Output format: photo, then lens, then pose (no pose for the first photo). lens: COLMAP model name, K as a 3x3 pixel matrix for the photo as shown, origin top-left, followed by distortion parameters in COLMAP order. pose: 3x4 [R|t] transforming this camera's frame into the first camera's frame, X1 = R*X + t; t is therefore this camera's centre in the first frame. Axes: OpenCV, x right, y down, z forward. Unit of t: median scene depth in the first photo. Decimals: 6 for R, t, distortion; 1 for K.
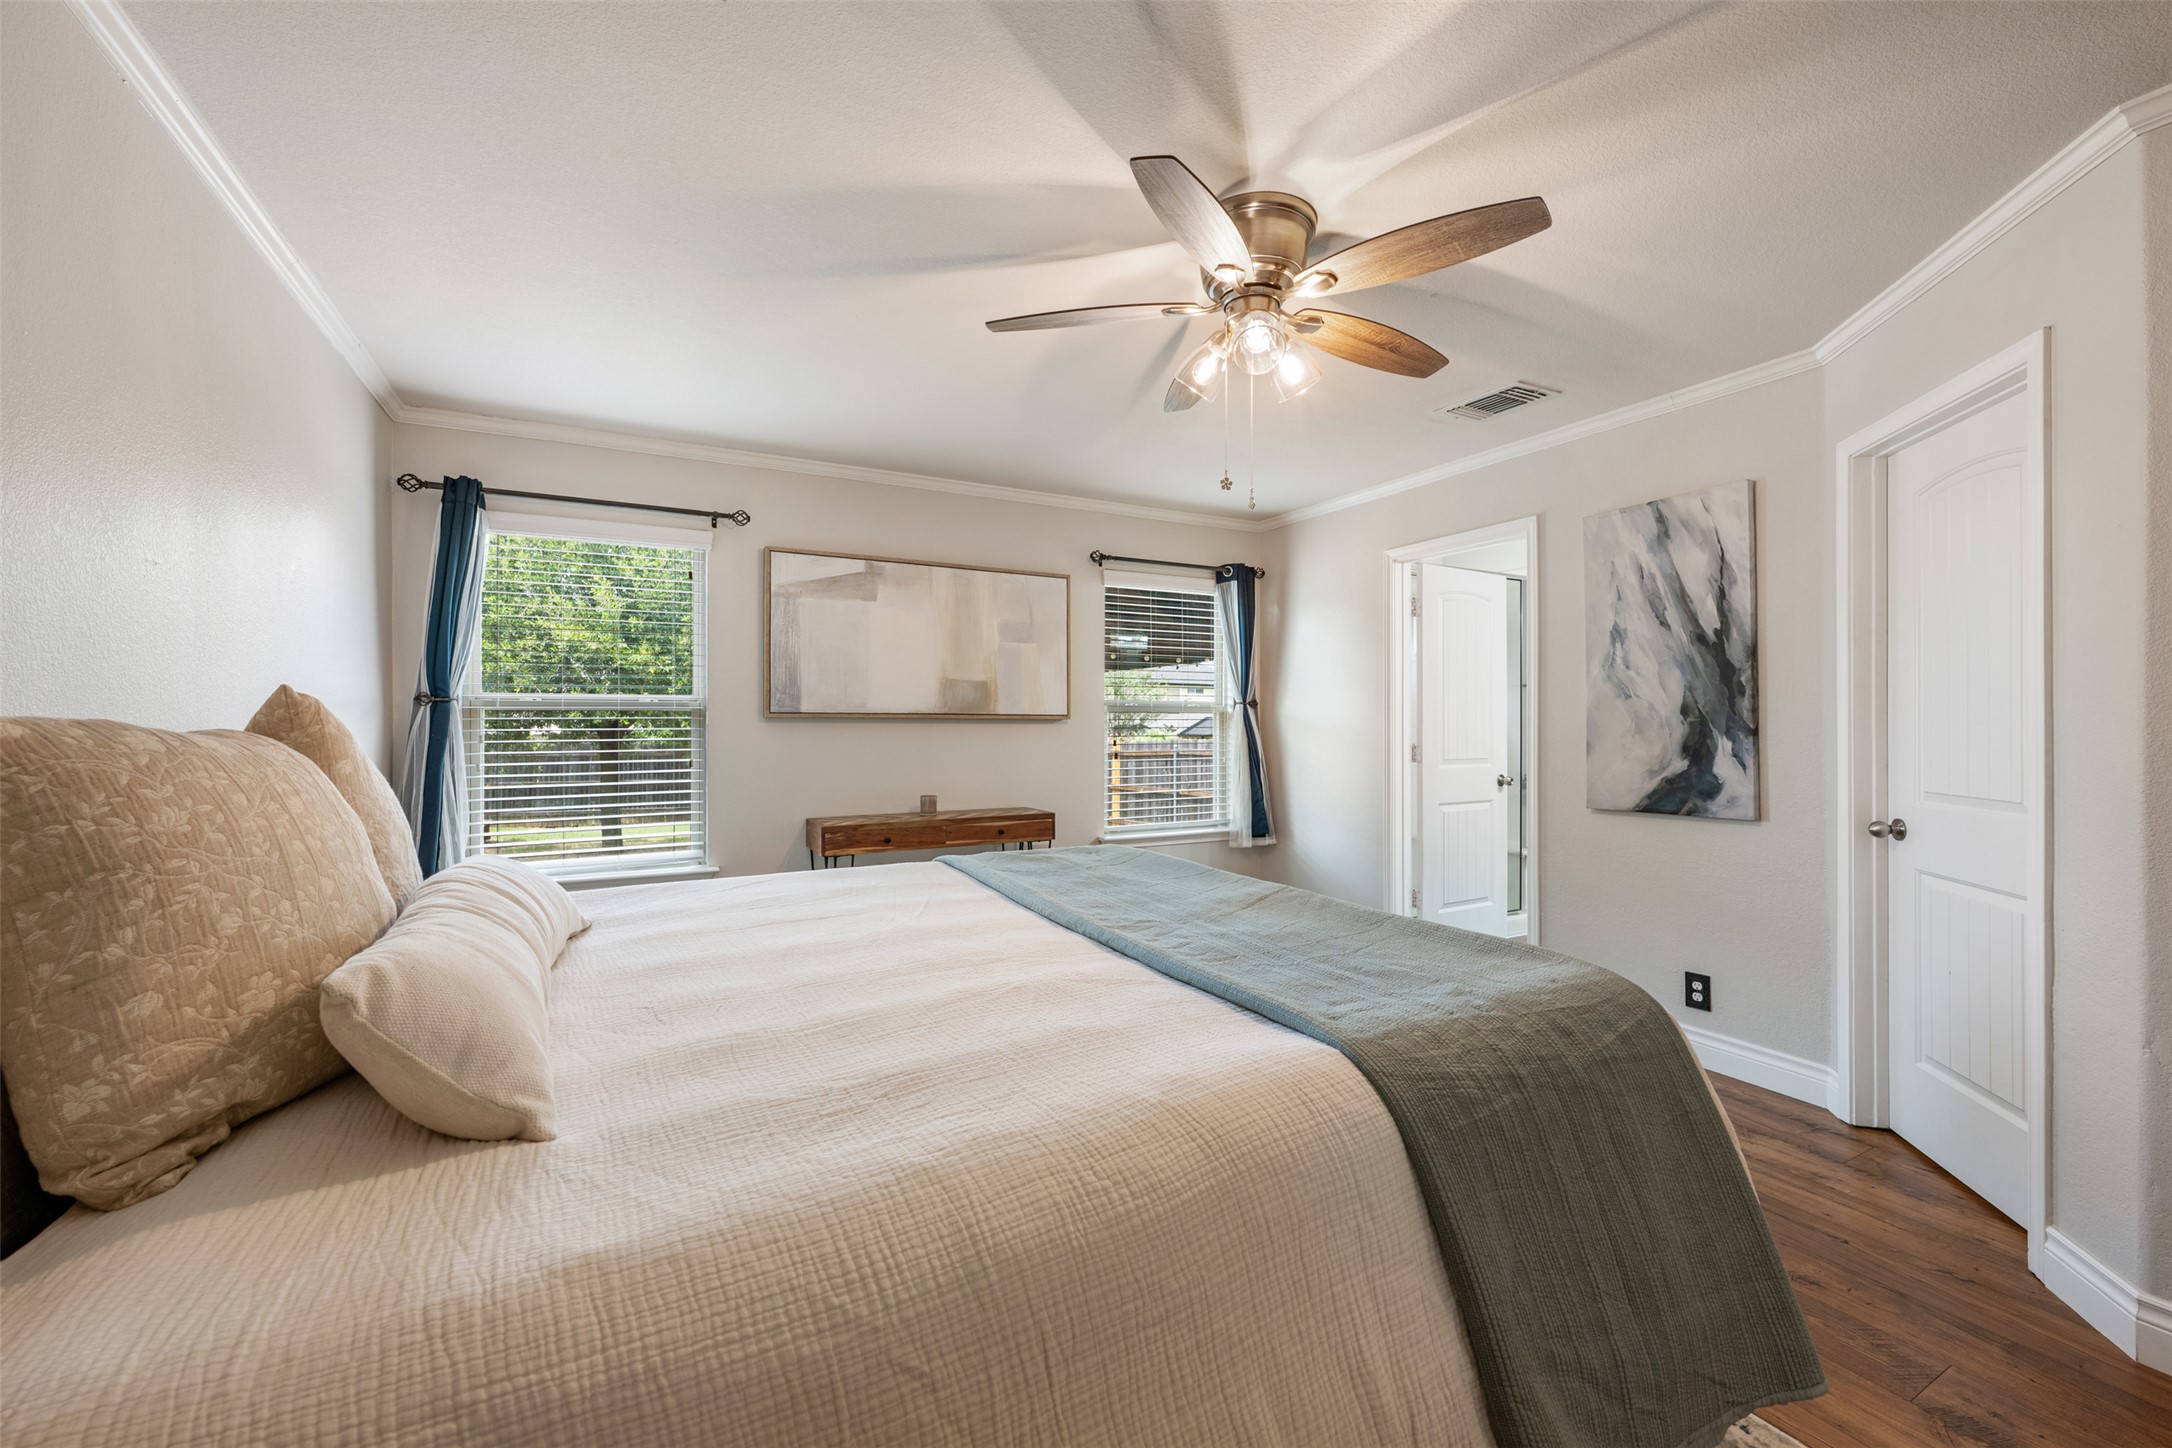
lens RADIAL K [[859.8, 0, 1083.6], [0, 859.8, 725.3], [0, 0, 1]] dist [-0.001909, 0.000229]
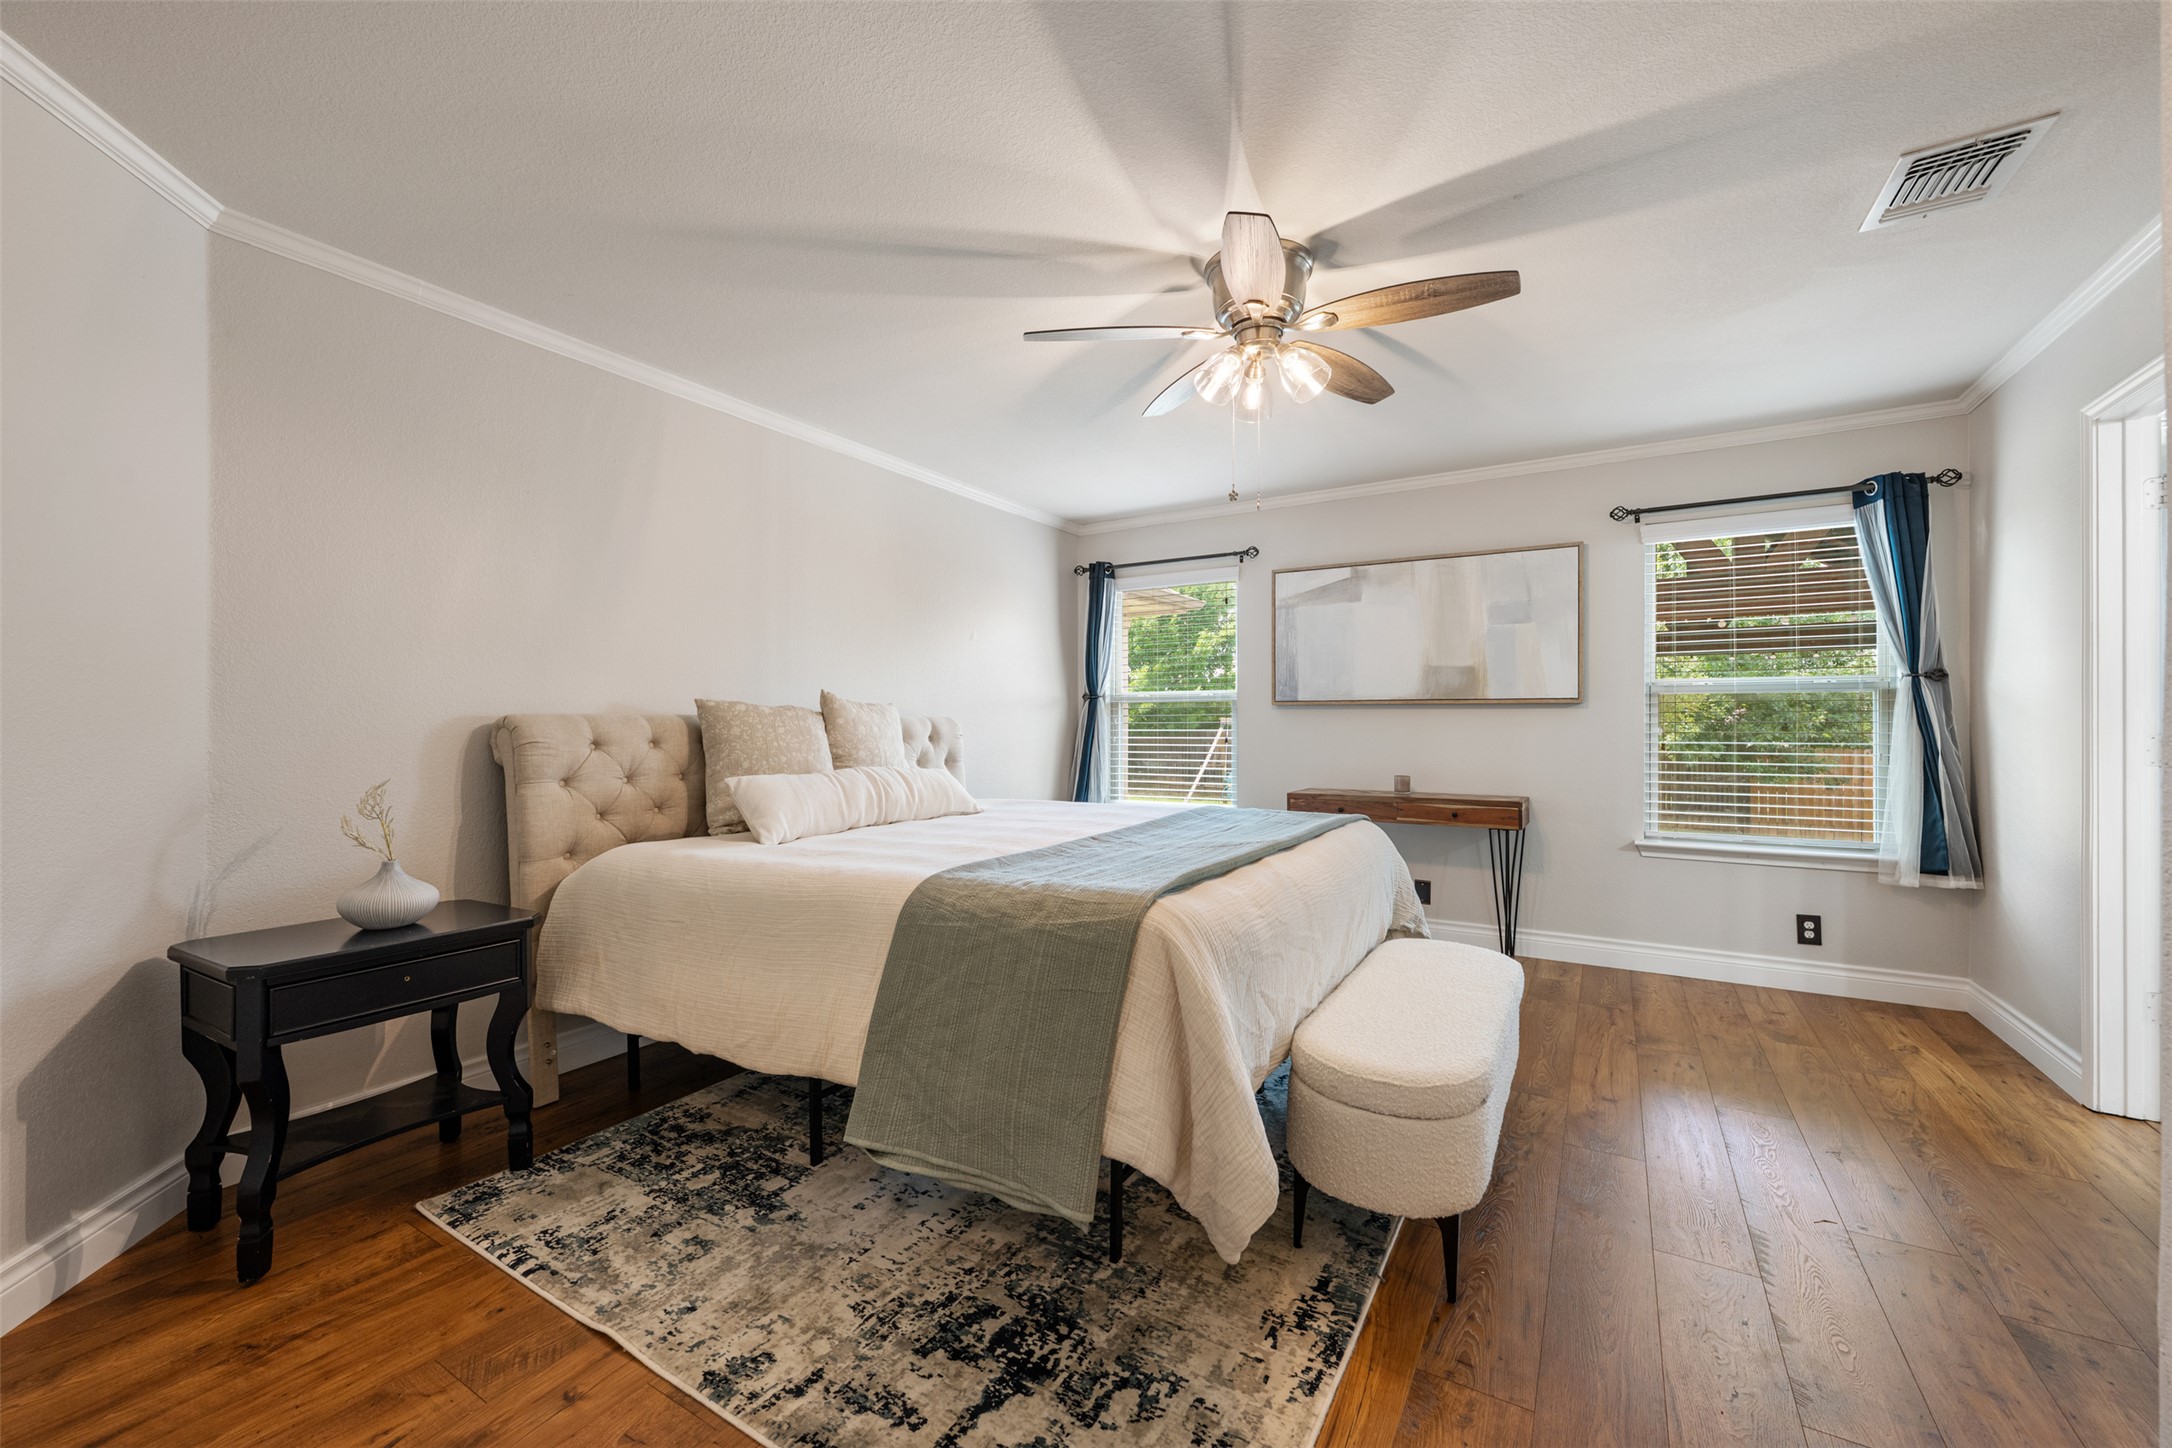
lens RADIAL K [[859.8, 0, 1075.9], [0, 859.8, 723.8], [0, 0, 1]] dist [-0.001909, 0.000229]
pose [[0.500787, 0.000694, -0.865571, 0.542560], [-0.002590, 0.999996, -0.000697, 0.018311], [0.865567, 0.002591, 0.500787, 0.107689]]
